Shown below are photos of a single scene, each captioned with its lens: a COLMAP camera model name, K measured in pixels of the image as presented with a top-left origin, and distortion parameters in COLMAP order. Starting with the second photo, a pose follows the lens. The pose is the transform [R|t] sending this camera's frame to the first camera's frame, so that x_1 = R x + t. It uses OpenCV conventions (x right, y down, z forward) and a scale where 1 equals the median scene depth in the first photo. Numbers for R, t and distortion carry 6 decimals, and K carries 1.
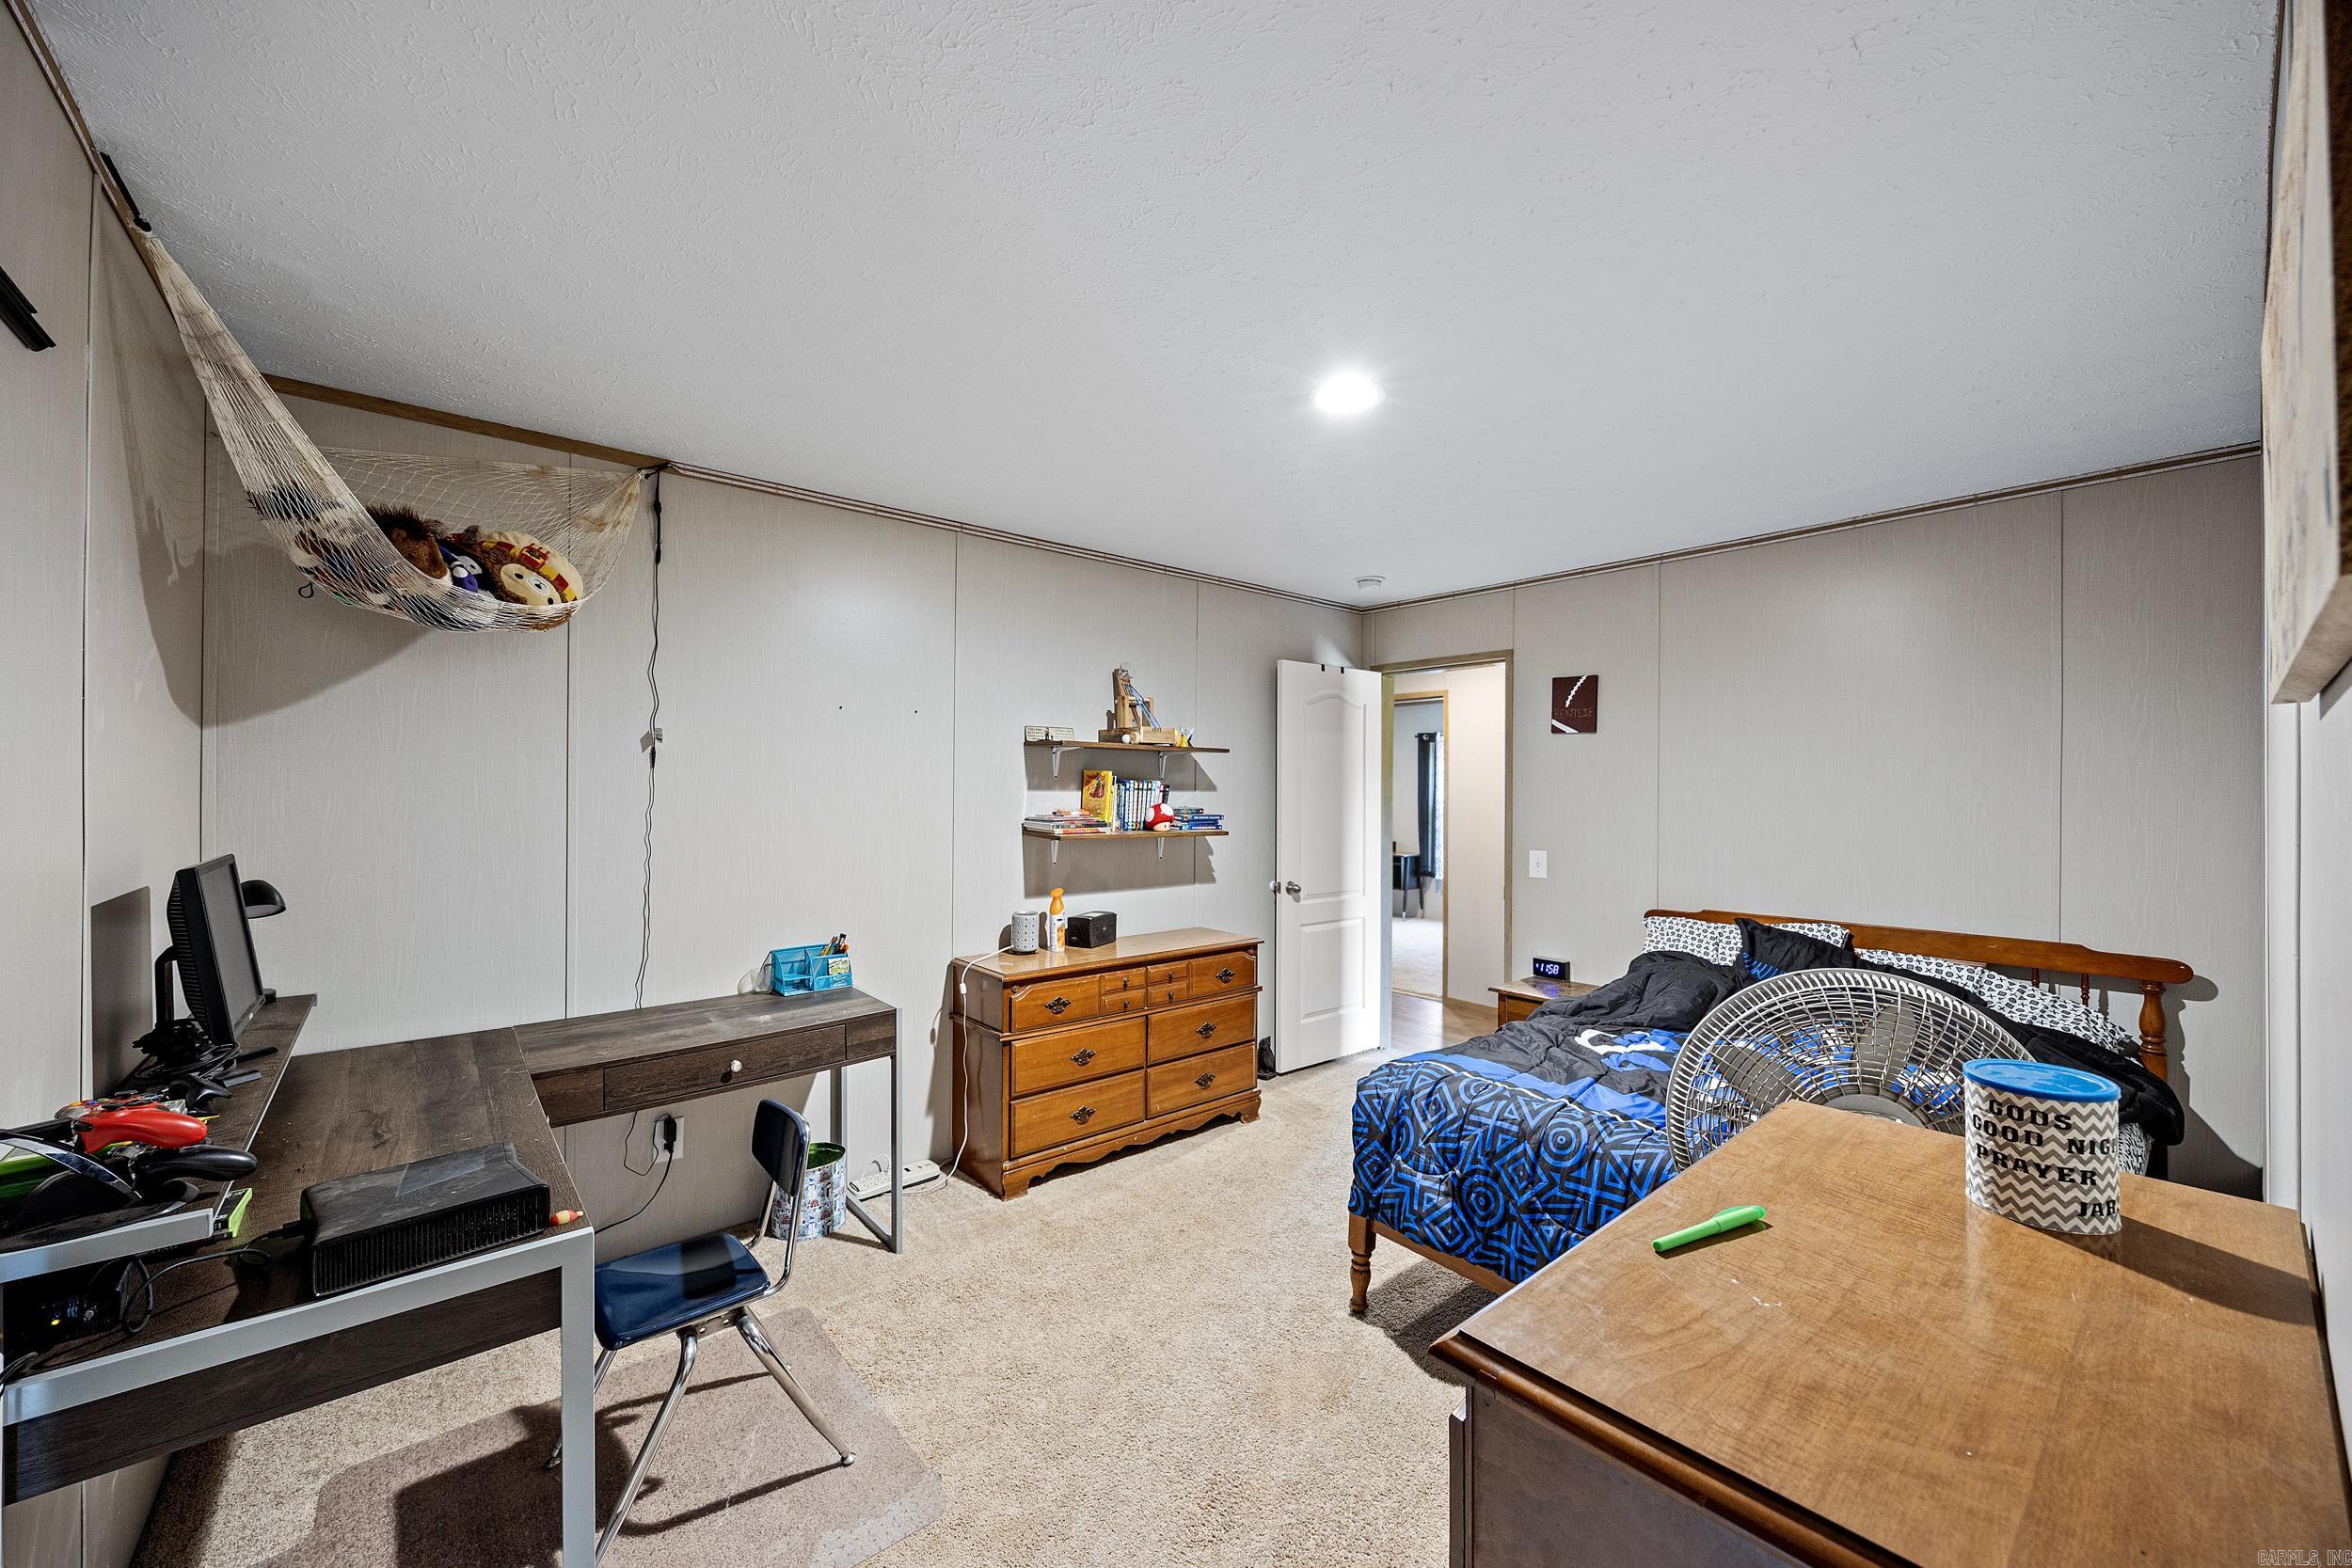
lens RADIAL K [[899.7, 0, 1180.9], [0, 899.7, 783.1], [0, 0, 1]] dist [-0.007596, 0.002583]
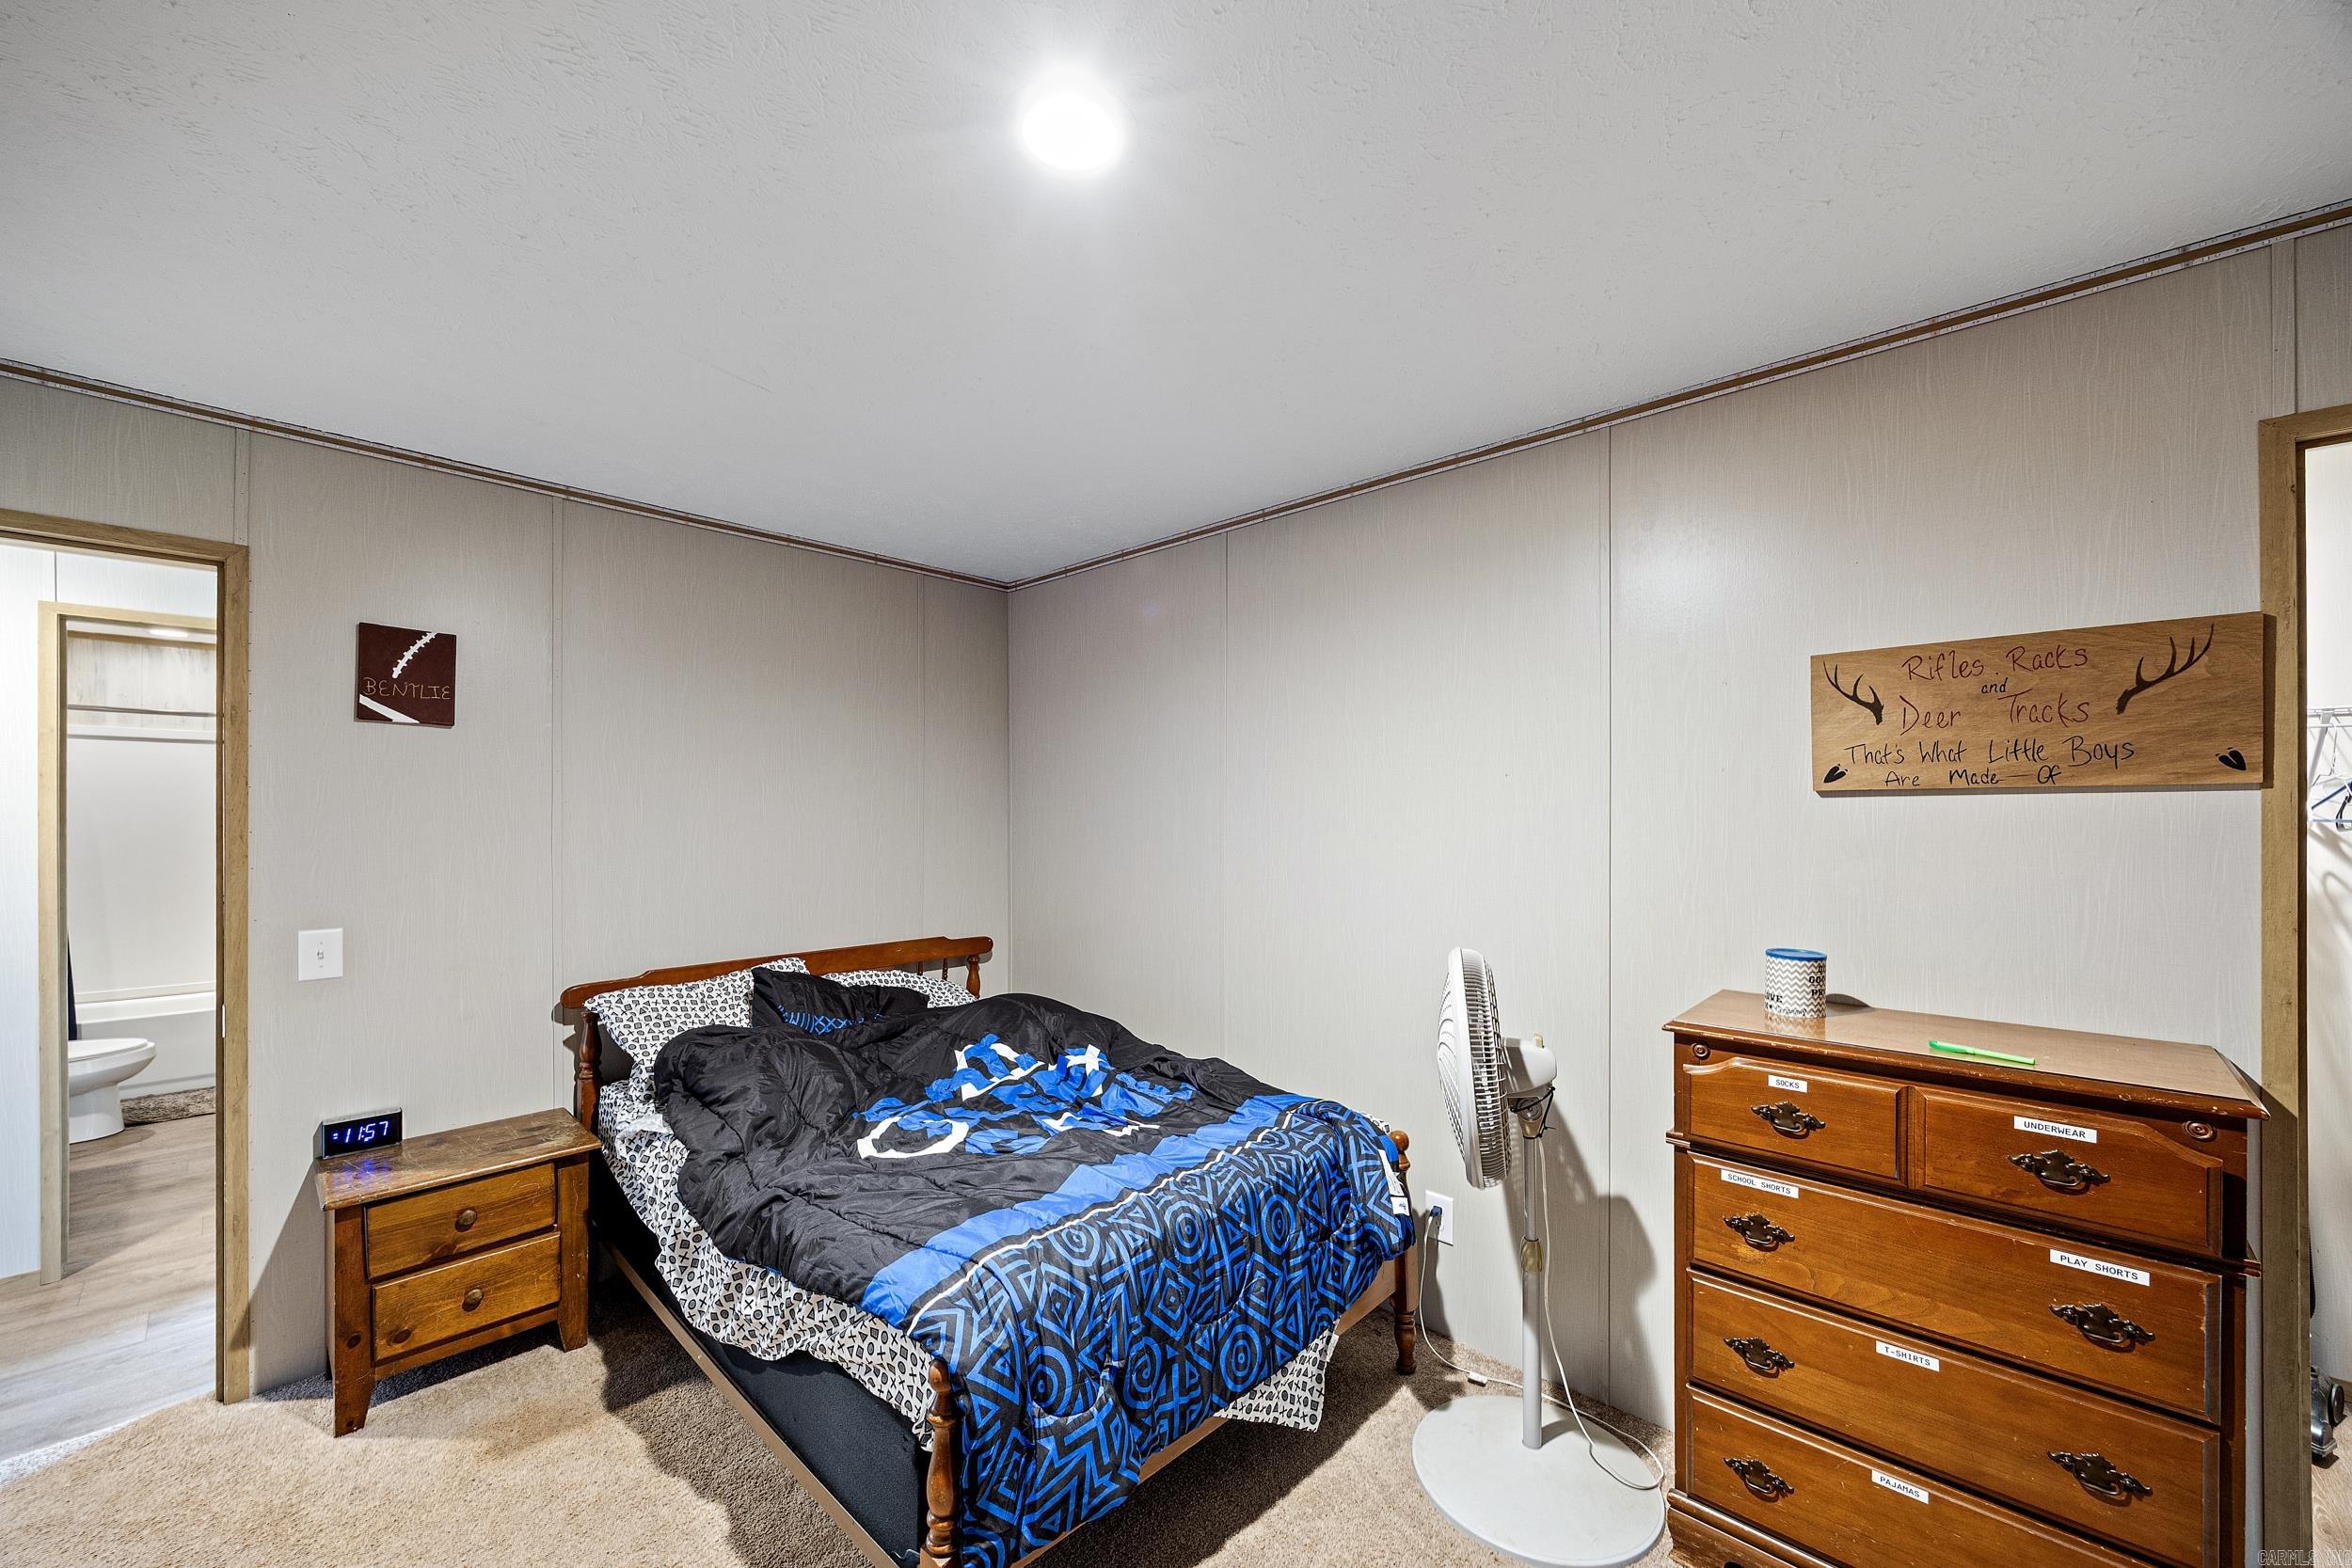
lens RADIAL K [[899.7, 0, 1178.9], [0, 899.7, 808.4], [0, 0, 1]] dist [-0.007596, 0.002583]
pose [[-0.109773, 0.003127, 0.993952, -0.214458], [-0.002106, 0.999992, -0.003378, 0.001758], [-0.993954, -0.002464, -0.109766, 0.563273]]
